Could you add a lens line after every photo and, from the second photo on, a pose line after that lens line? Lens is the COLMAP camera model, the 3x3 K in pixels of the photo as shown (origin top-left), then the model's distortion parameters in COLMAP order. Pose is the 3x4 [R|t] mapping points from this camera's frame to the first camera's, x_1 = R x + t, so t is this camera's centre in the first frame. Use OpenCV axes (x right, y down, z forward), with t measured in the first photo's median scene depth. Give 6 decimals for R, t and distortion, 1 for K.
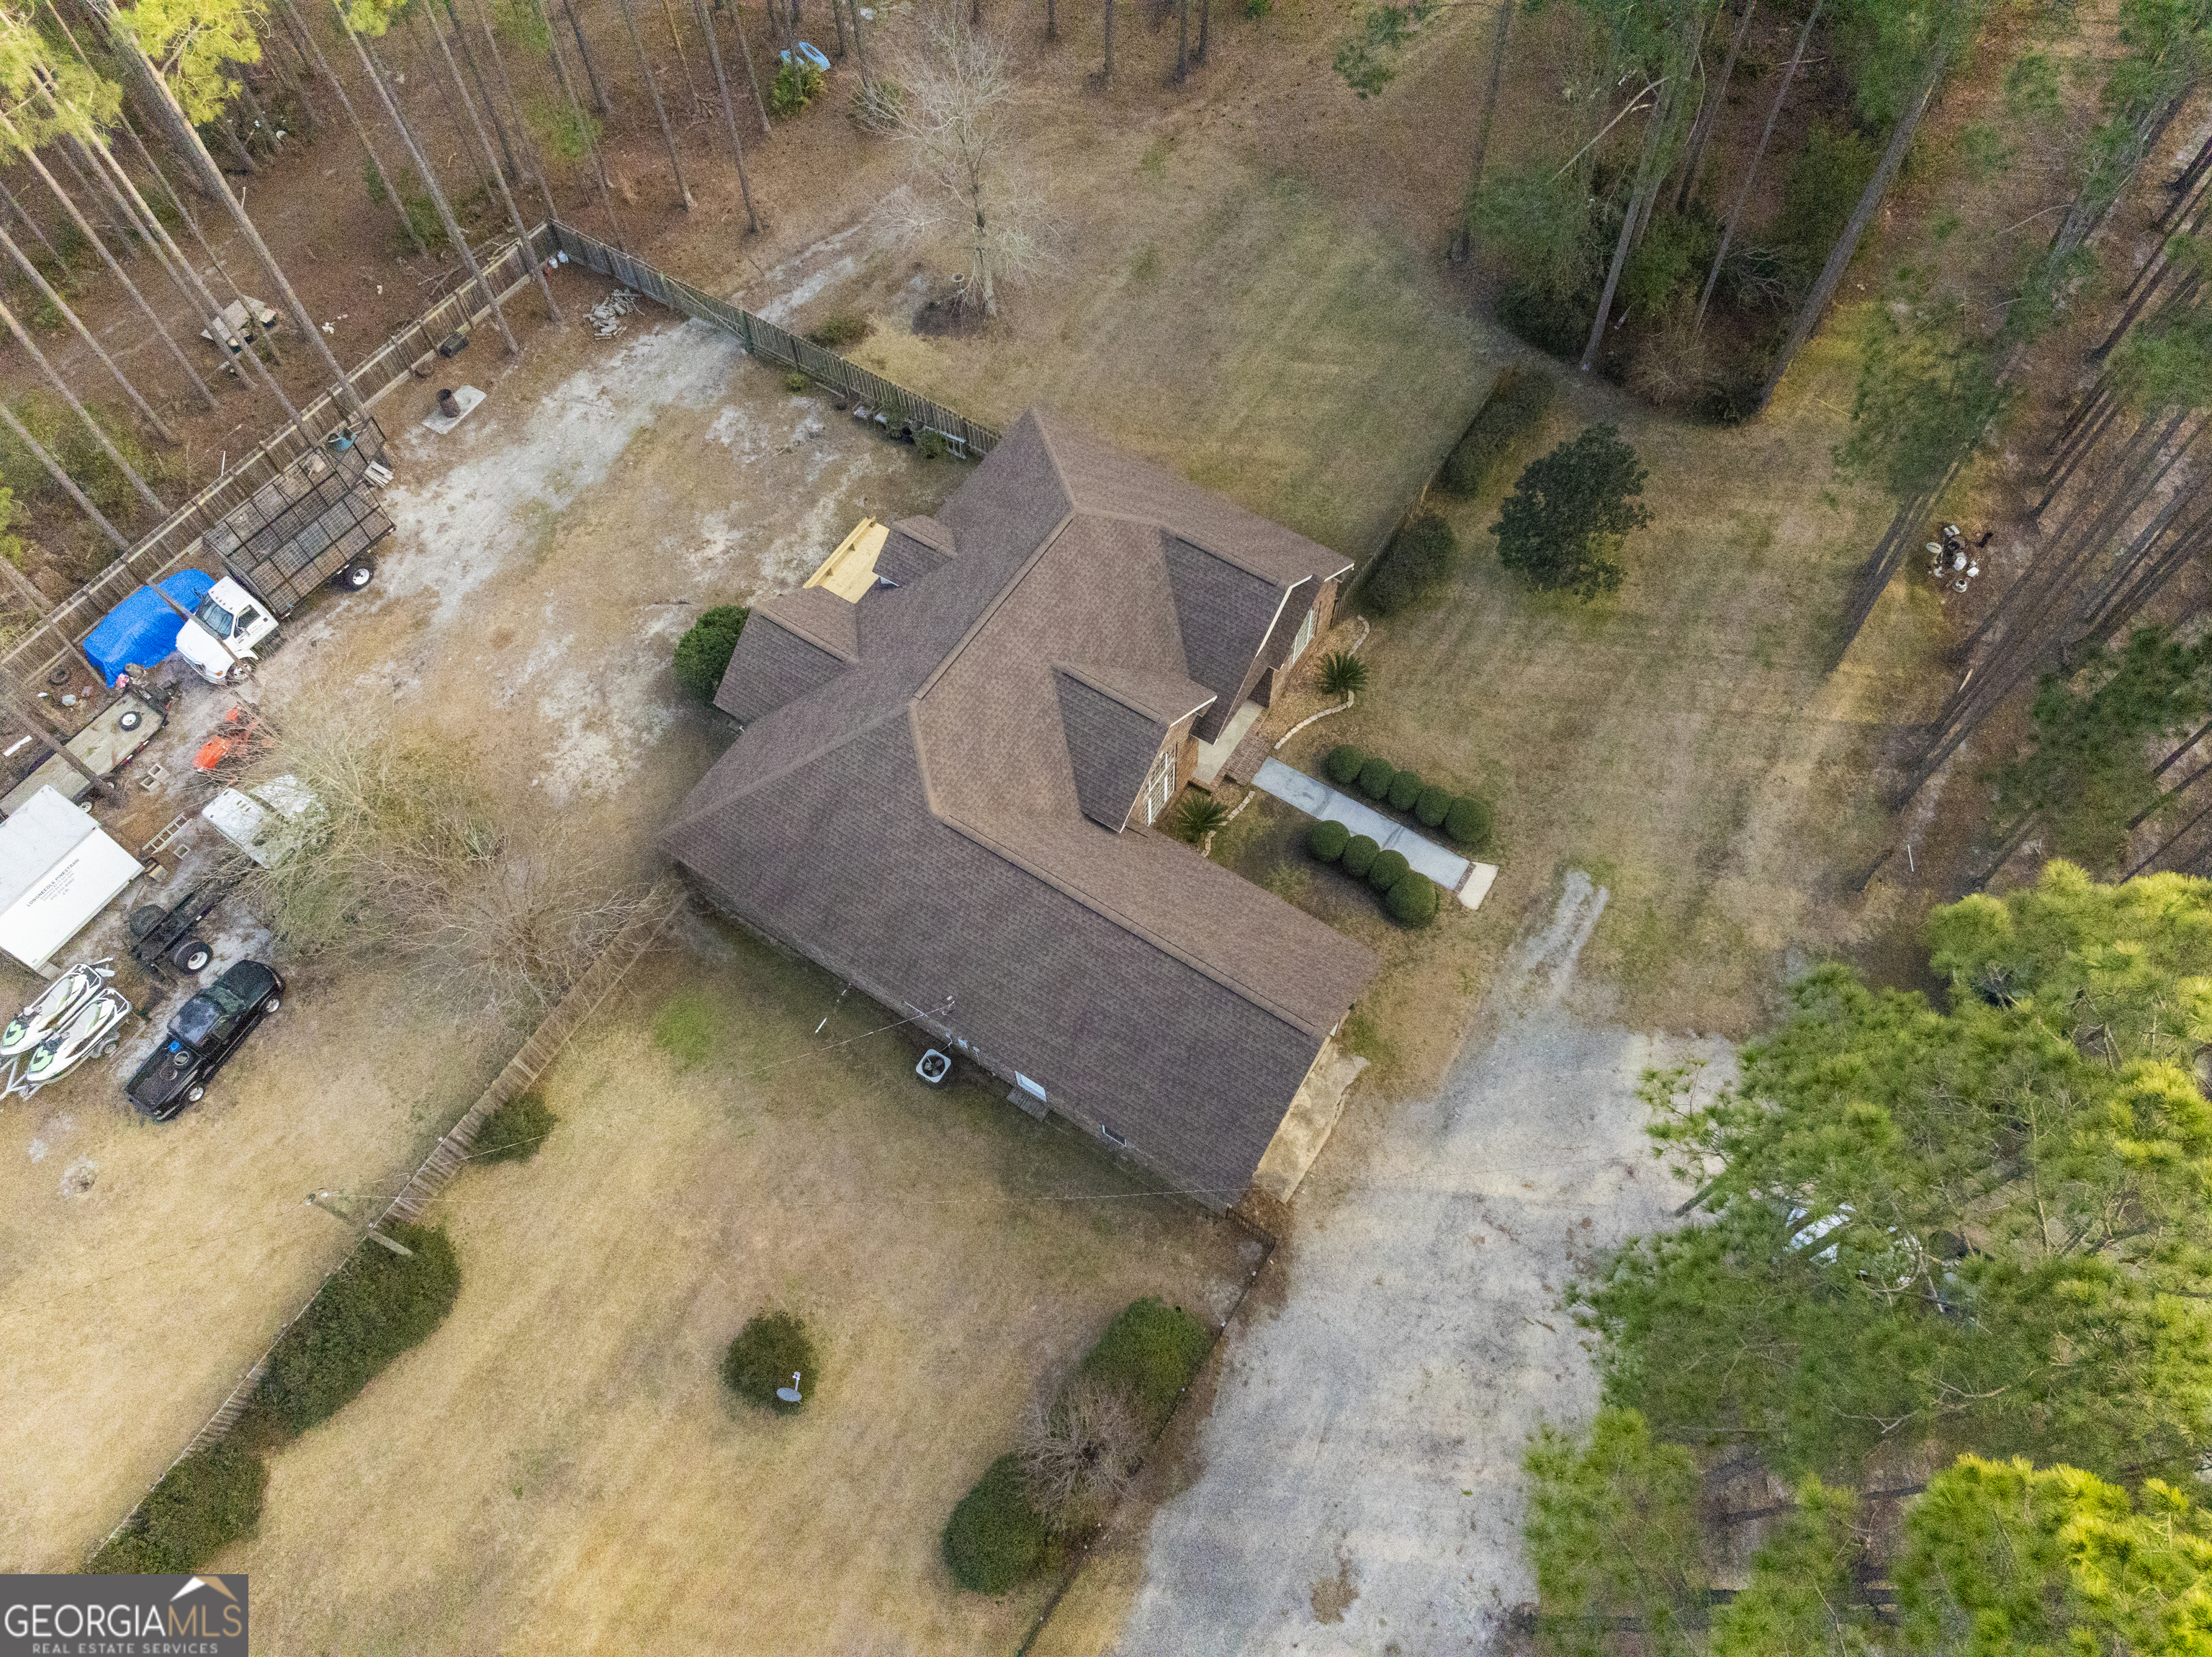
lens RADIAL K [[1550.3, 0, 1106.1], [0, 1550.3, 811.8], [0, 0, 1]] dist [-0.040977, 0.006293]
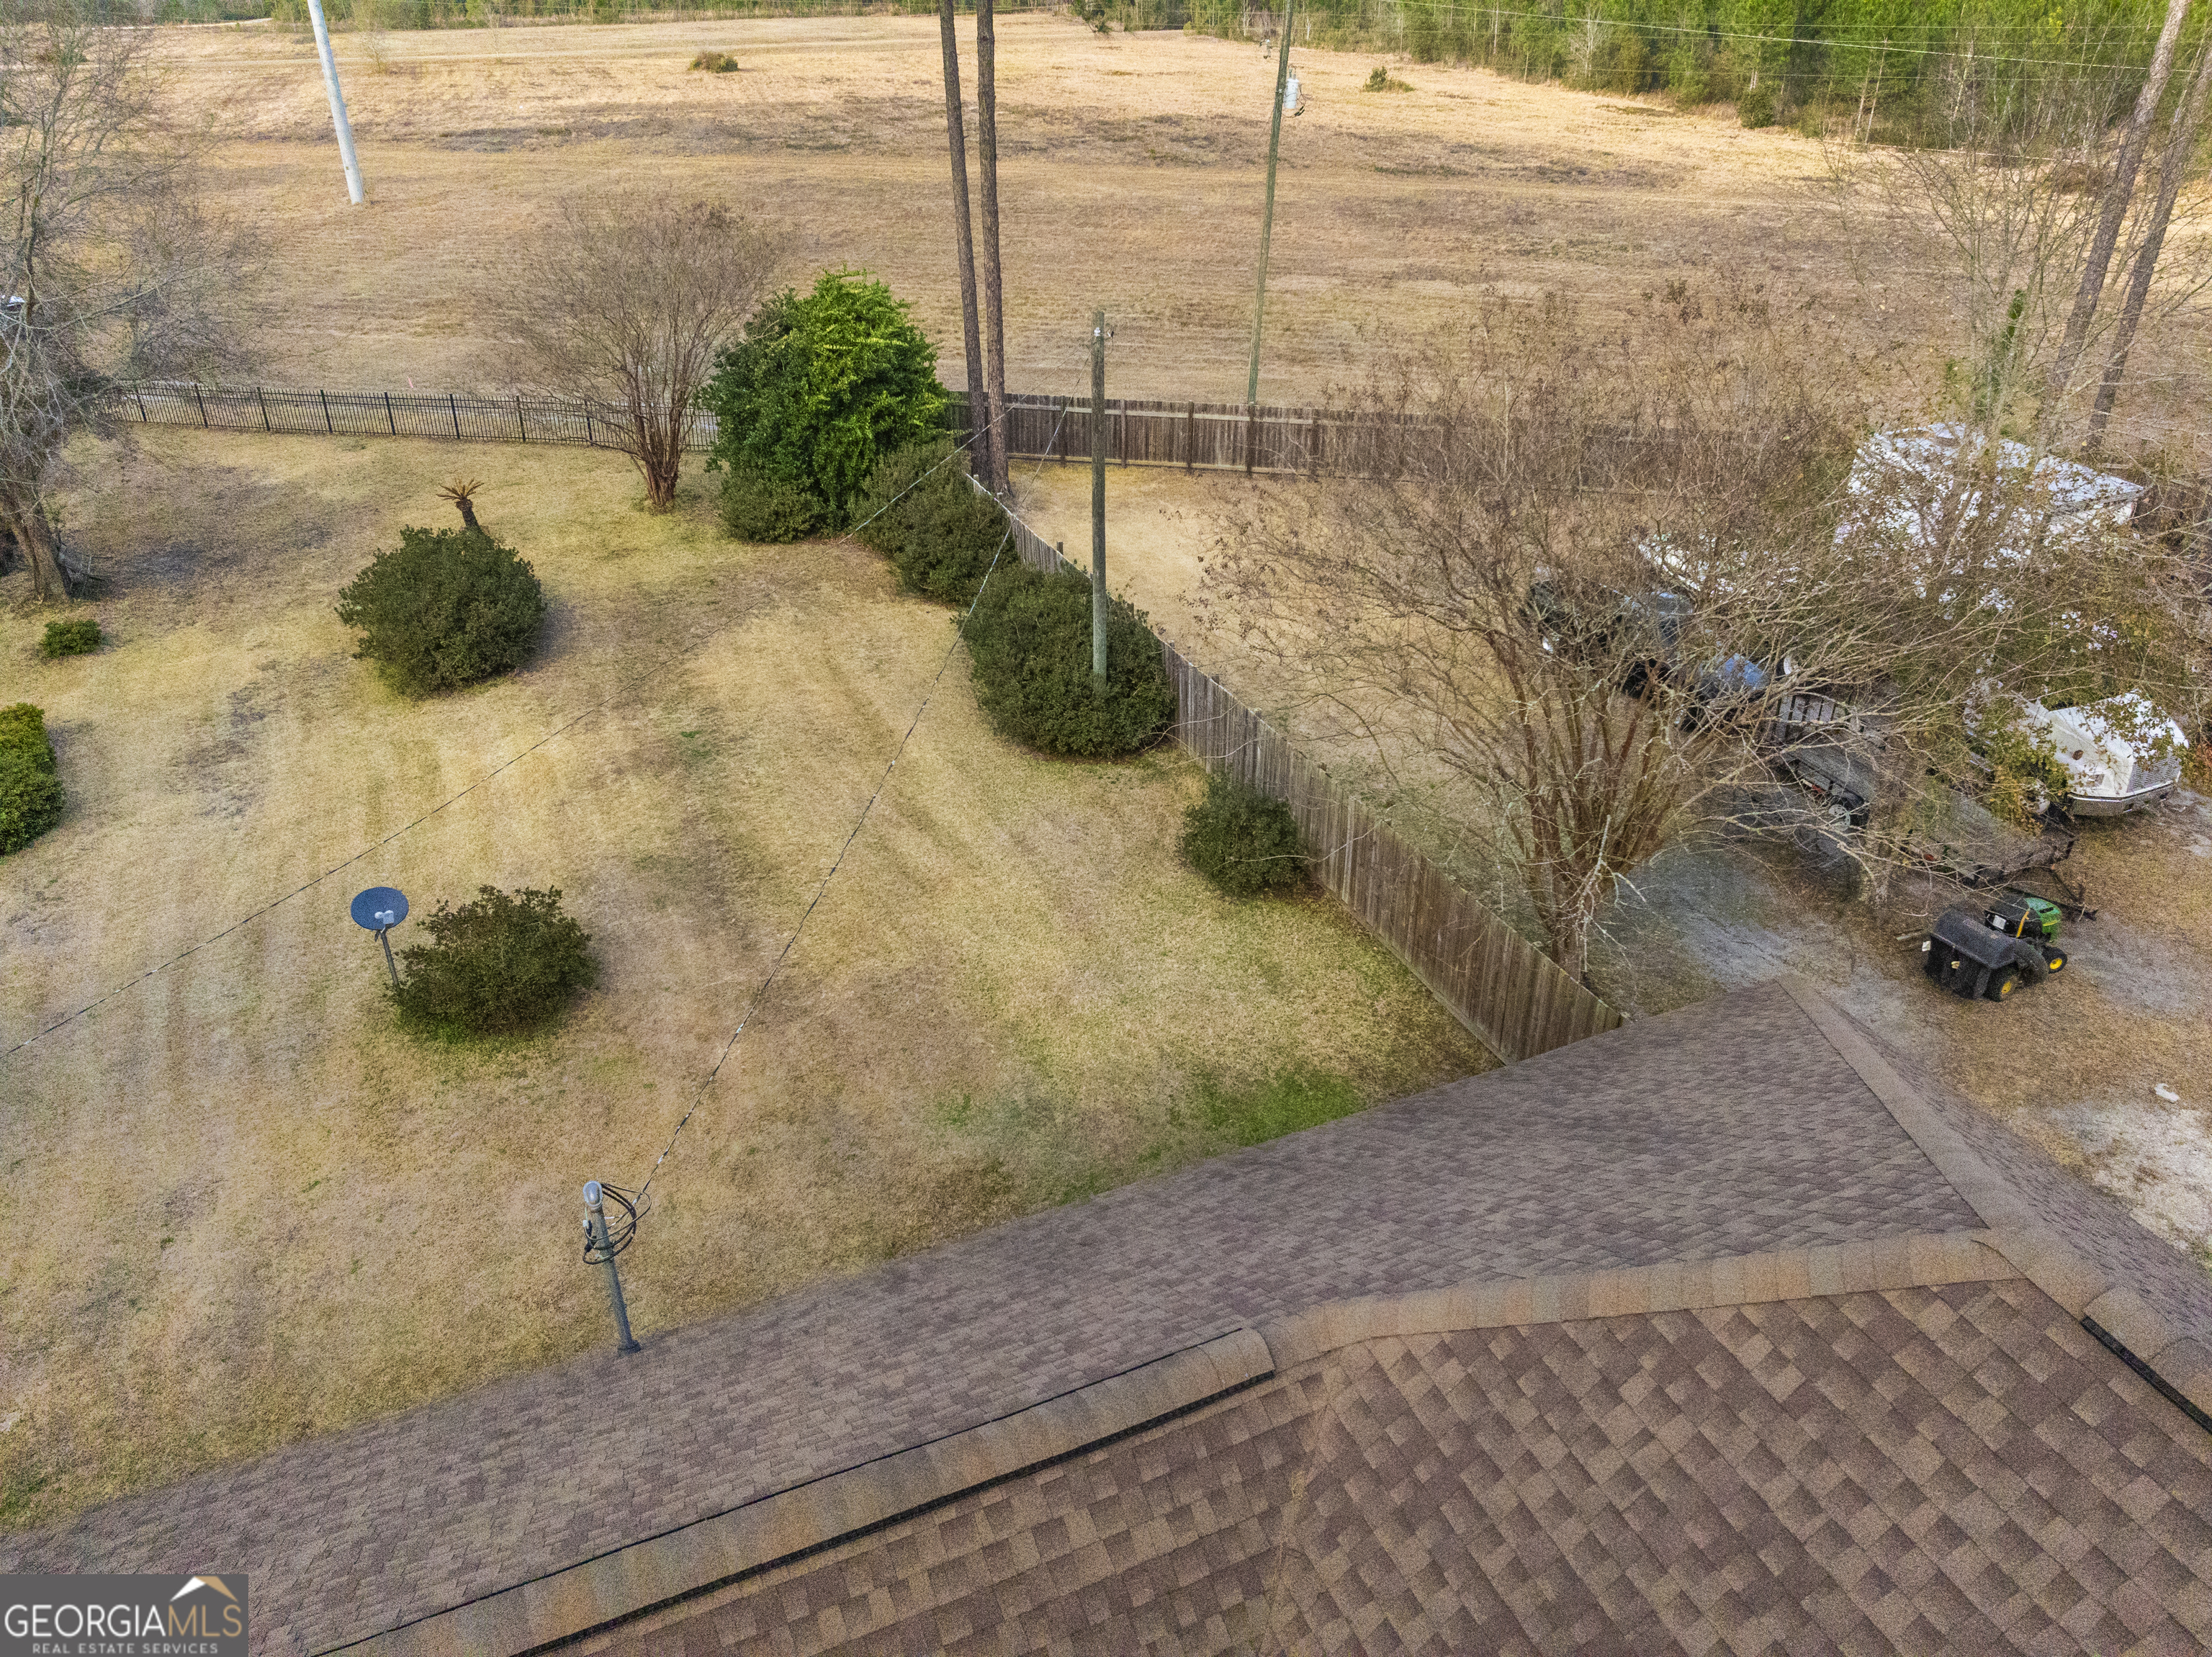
lens RADIAL K [[1550.3, 0, 1109.3], [0, 1550.3, 816.1], [0, 0, 1]] dist [-0.040977, 0.006293]
pose [[-0.545017, 0.439831, -0.713797, 0.000995], [-0.729904, 0.170007, 0.662071, -0.092325], [0.412550, 0.881843, 0.228378, 0.787303]]
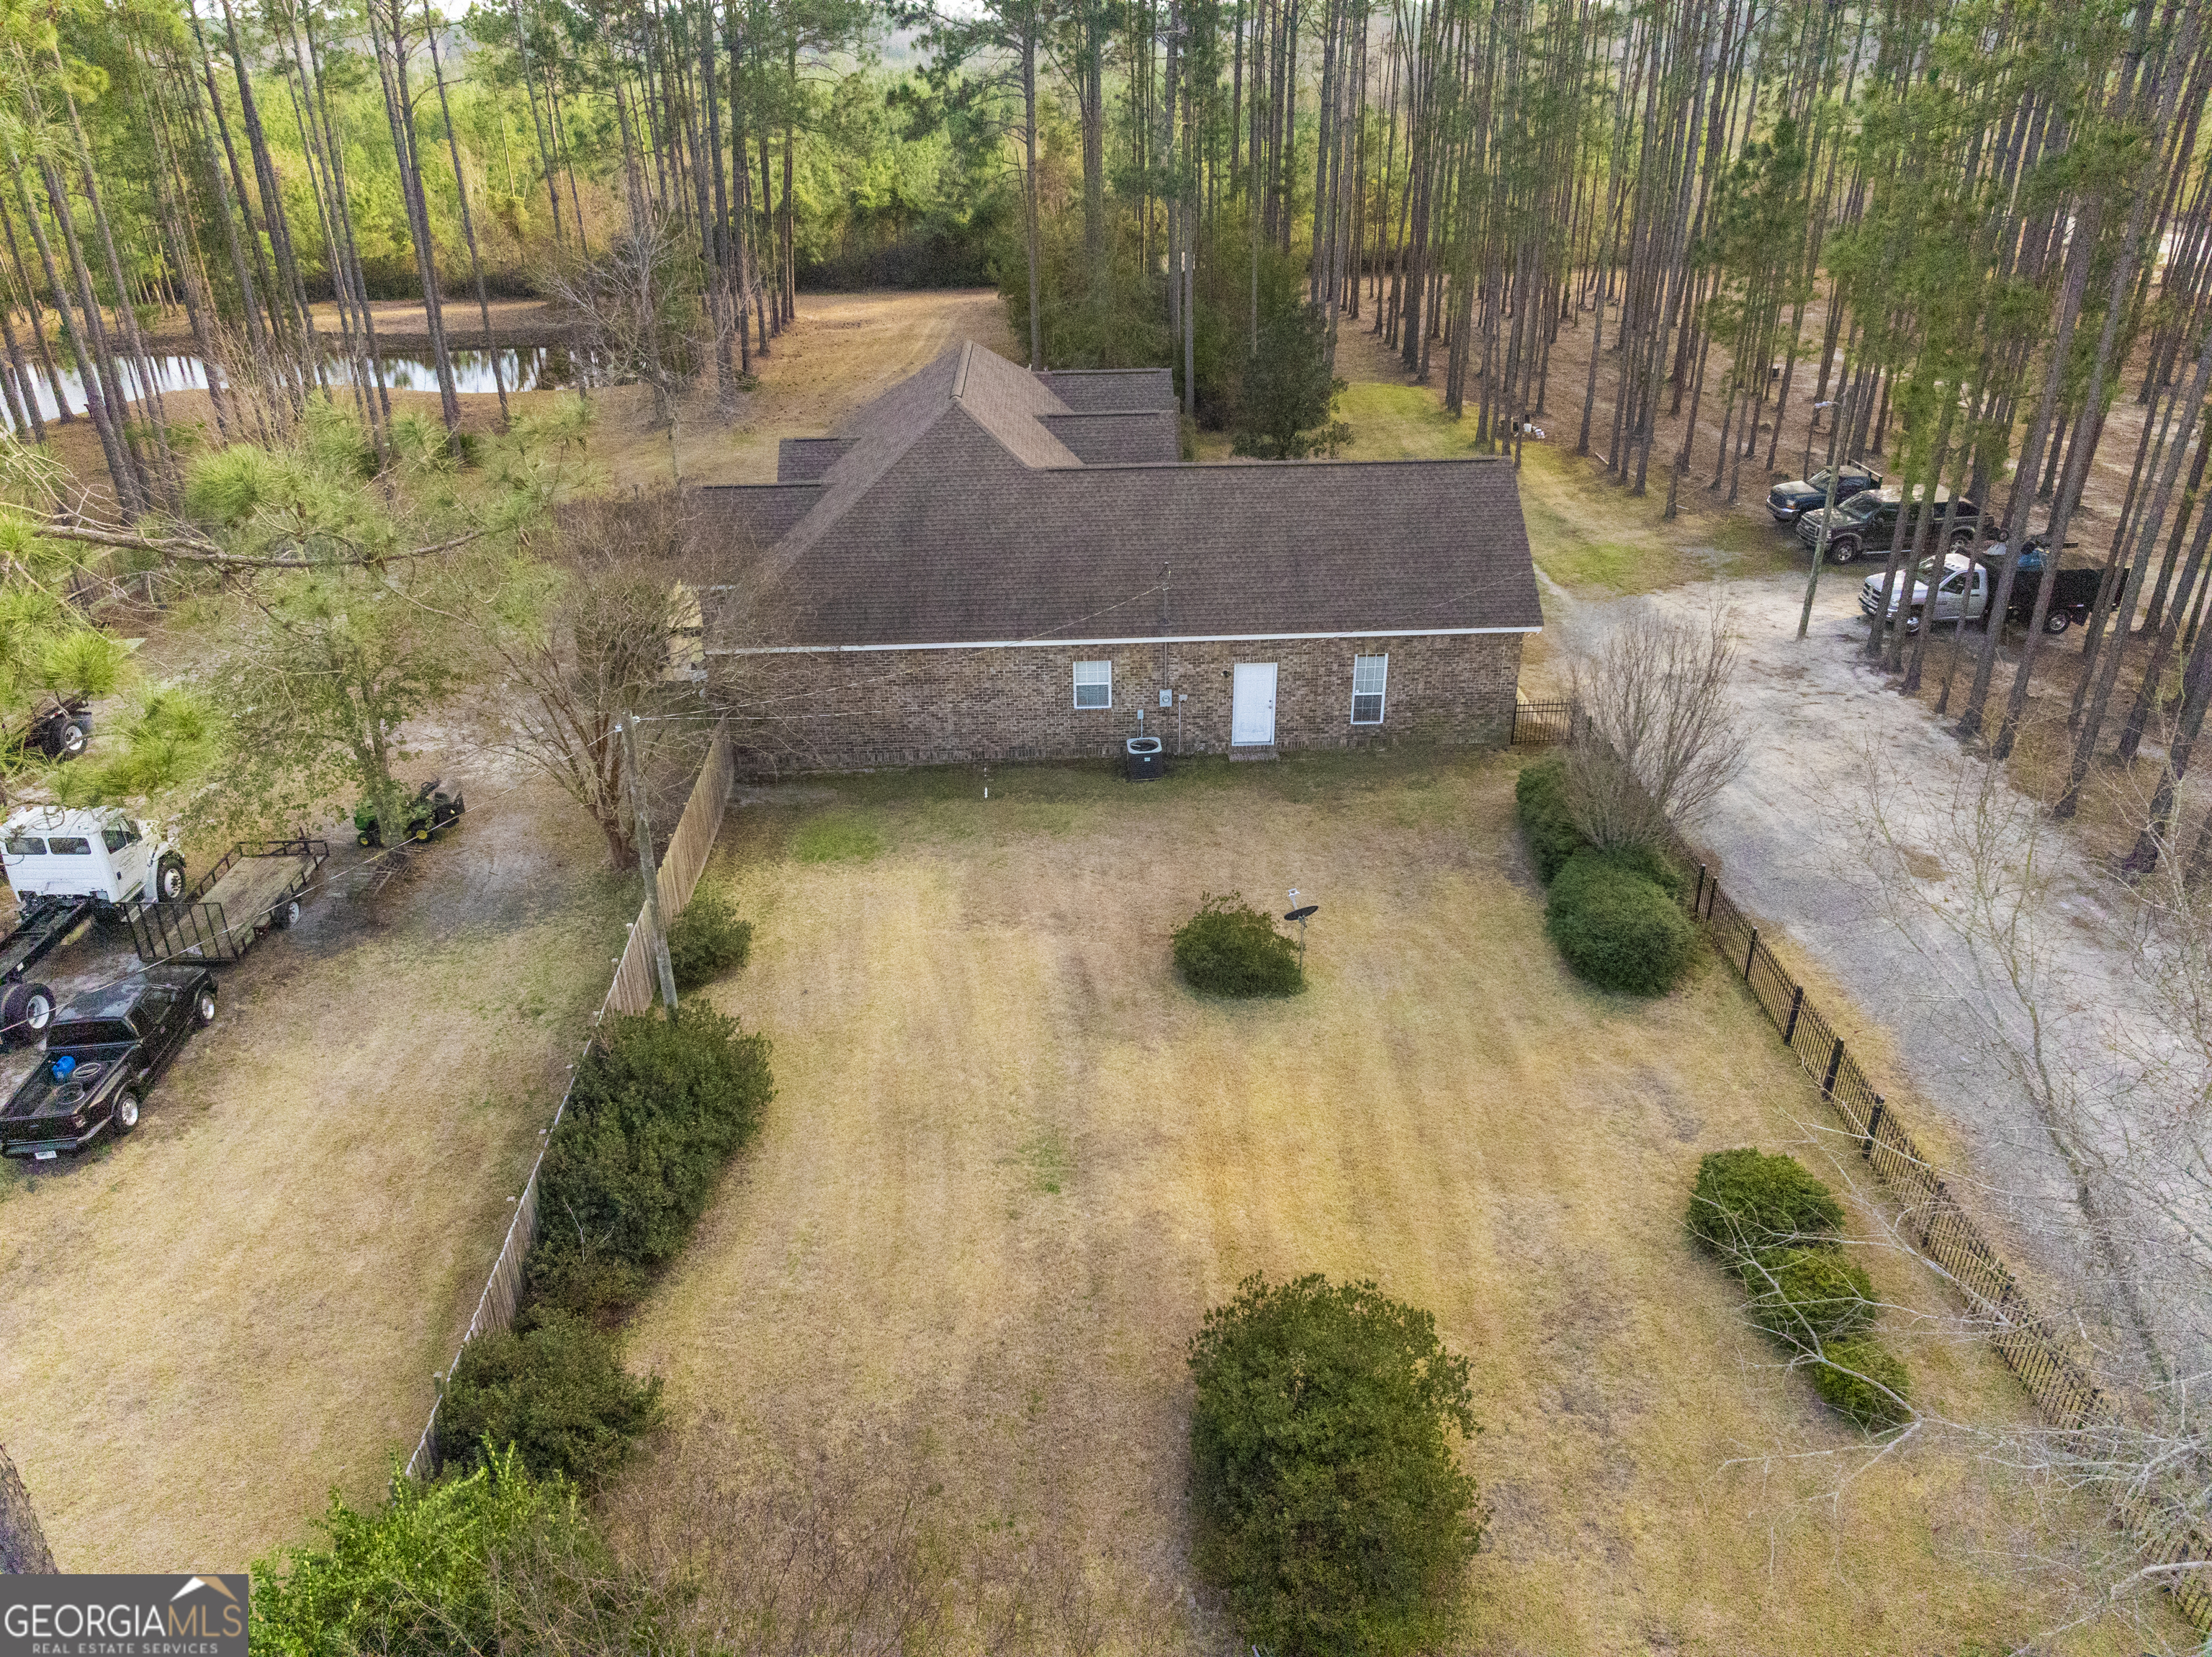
lens RADIAL K [[1550.3, 0, 1102.6], [0, 1550.3, 836.2], [0, 0, 1]] dist [-0.040977, 0.006293]
pose [[0.815487, -0.260022, 0.517078, -0.532596], [0.505423, 0.755244, -0.417318, 0.498763], [-0.282008, 0.601661, 0.747312, 0.379605]]
